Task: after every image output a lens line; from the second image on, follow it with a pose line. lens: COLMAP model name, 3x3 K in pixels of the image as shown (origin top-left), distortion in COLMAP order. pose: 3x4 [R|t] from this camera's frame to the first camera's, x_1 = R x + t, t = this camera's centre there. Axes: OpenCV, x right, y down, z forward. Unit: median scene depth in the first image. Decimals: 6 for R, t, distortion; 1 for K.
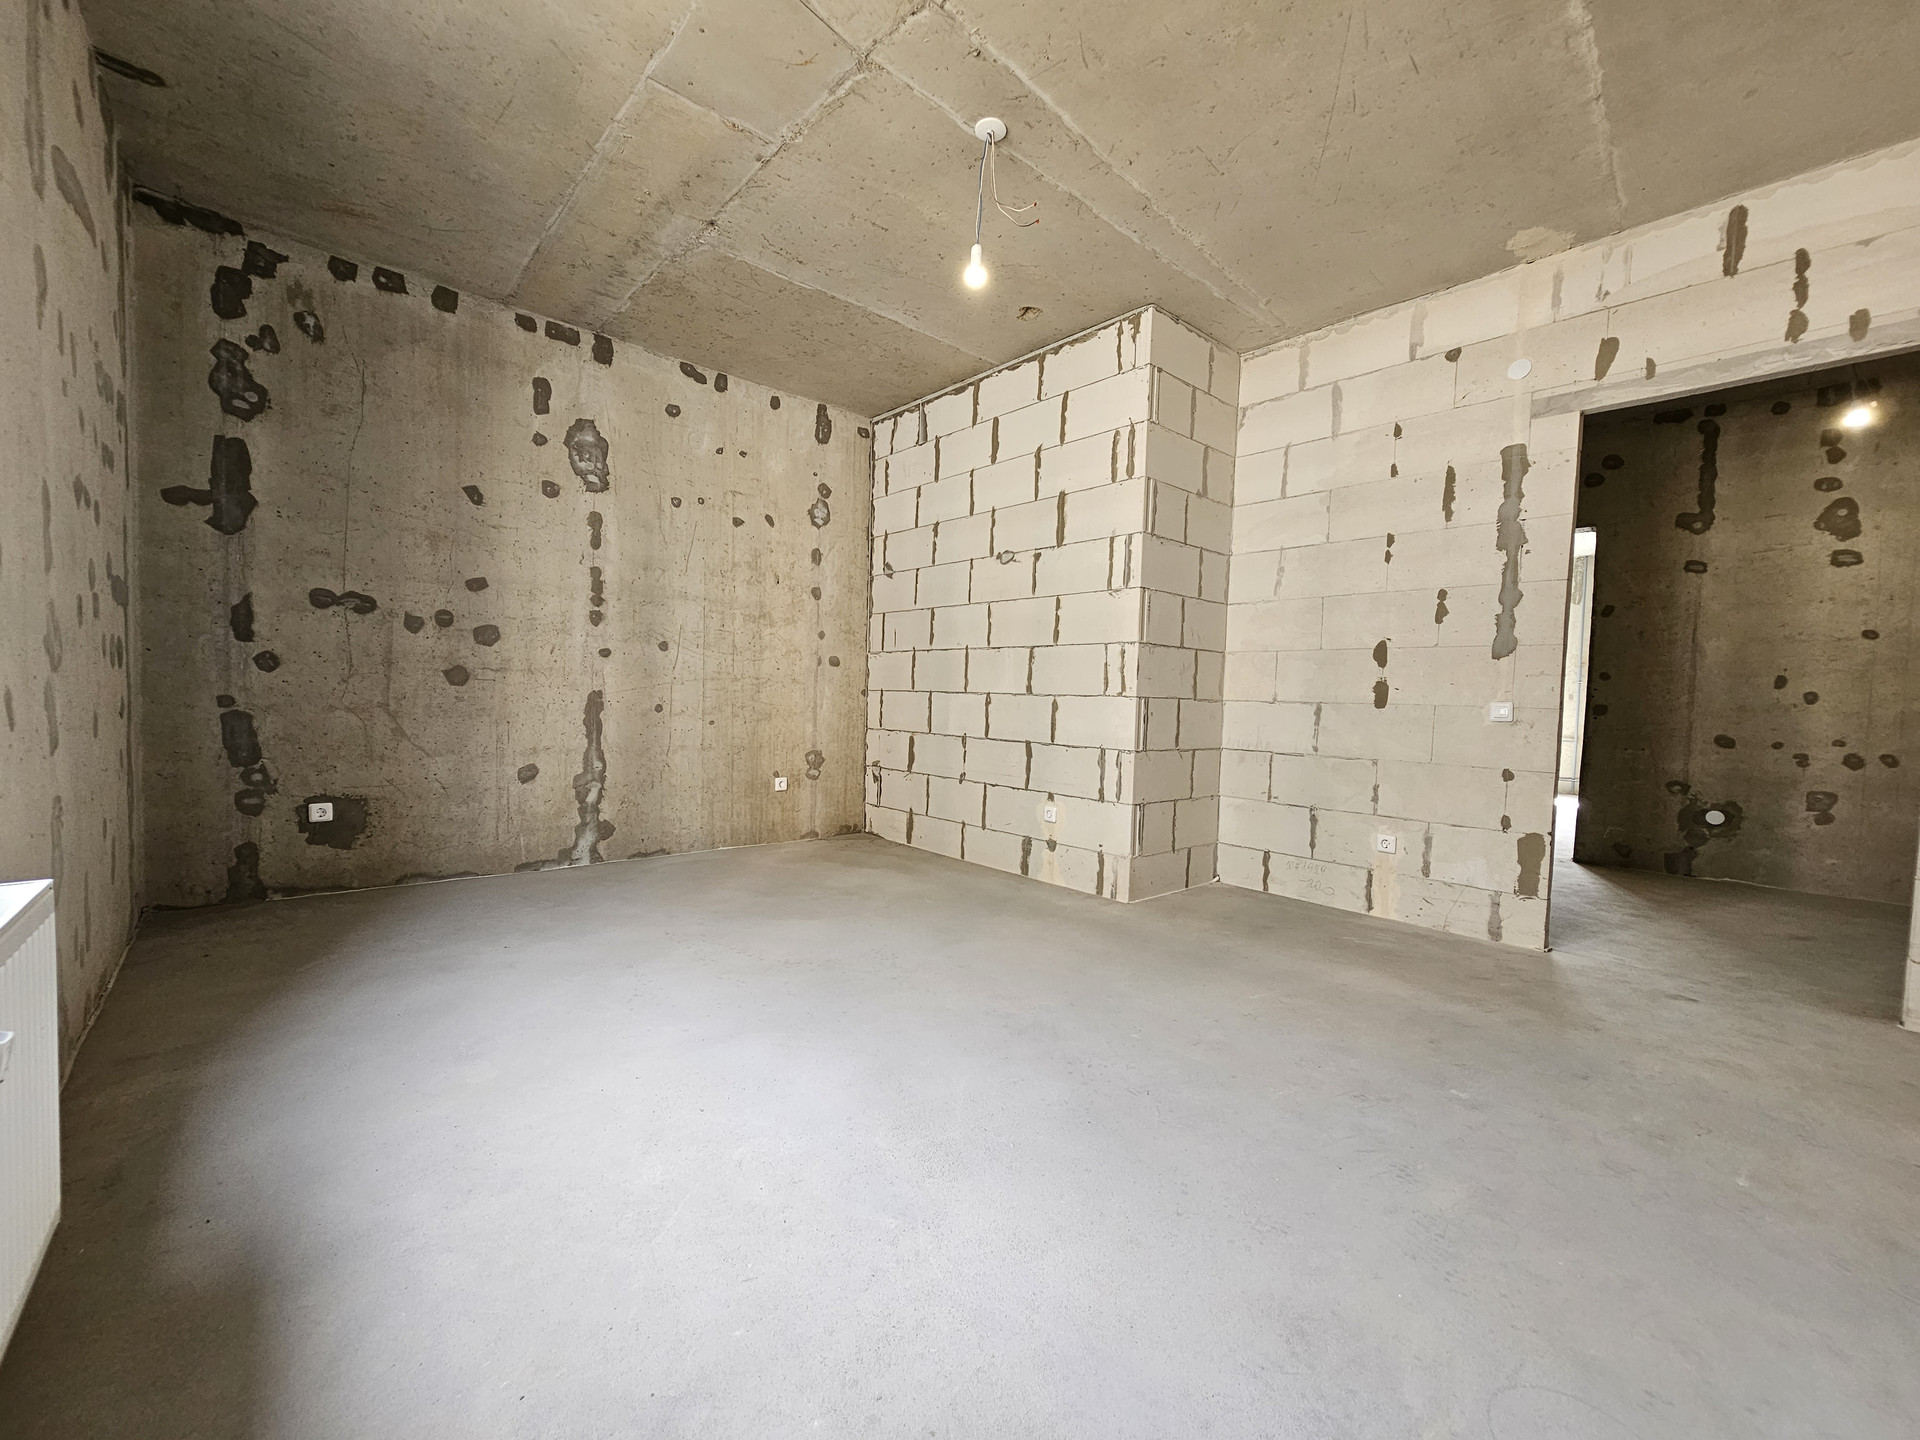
lens RADIAL K [[785.4, 0, 947.0], [0, 785.4, 725.2], [0, 0, 1]] dist [0.003024, -0.001397]
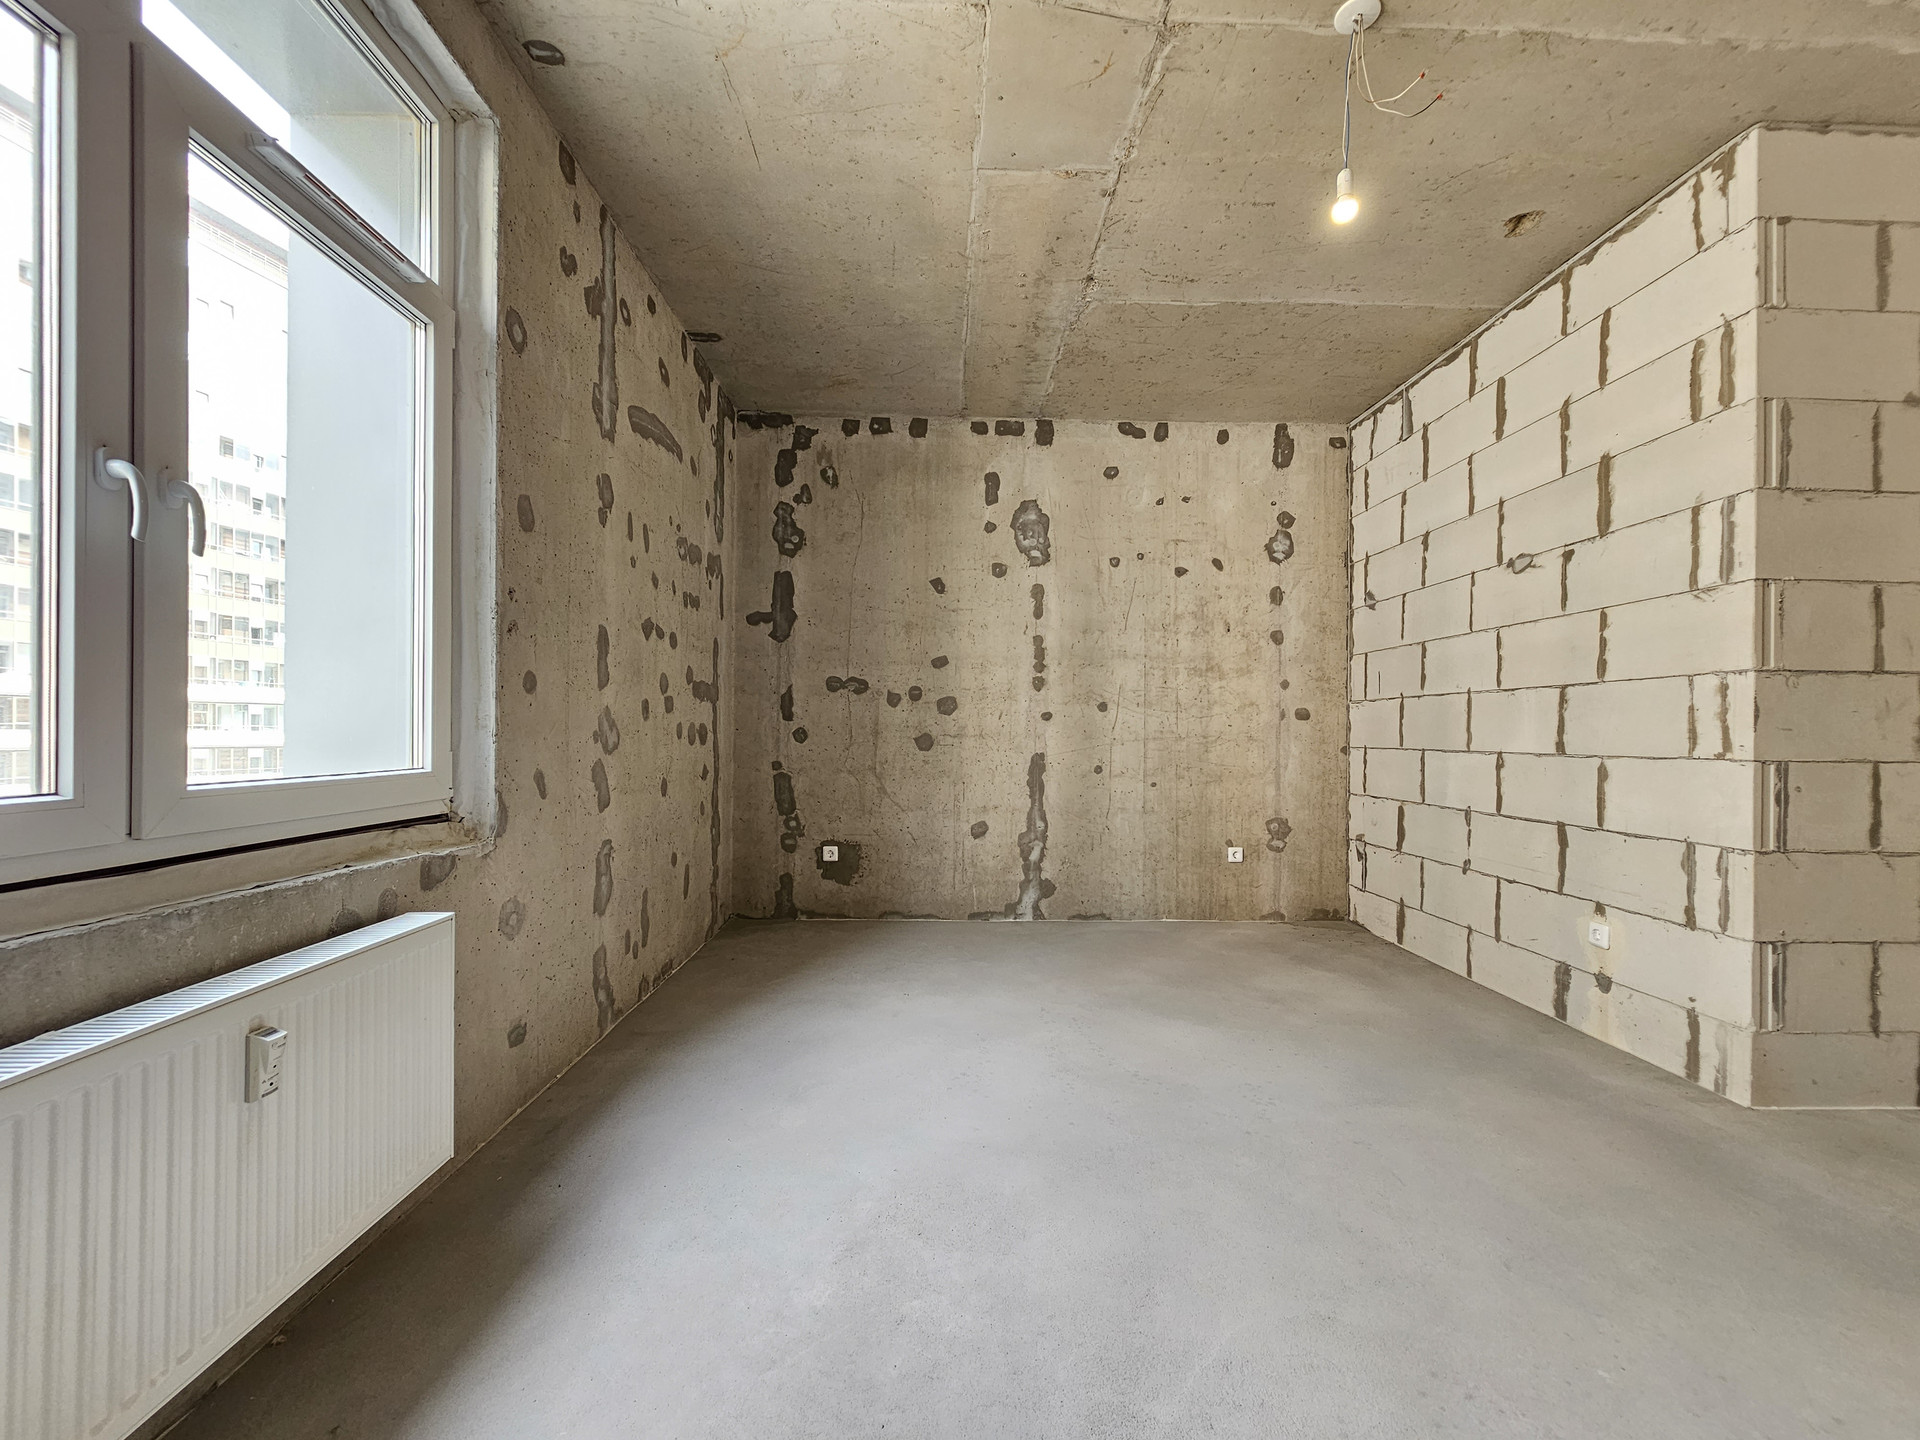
lens RADIAL K [[785.4, 0, 912.2], [0, 785.4, 732.5], [0, 0, 1]] dist [0.003024, -0.001397]
pose [[0.770348, -0.027212, -0.637043, 0.114181], [-0.009506, 0.998488, -0.054147, -0.016737], [0.637553, 0.047768, 0.768924, 0.111320]]
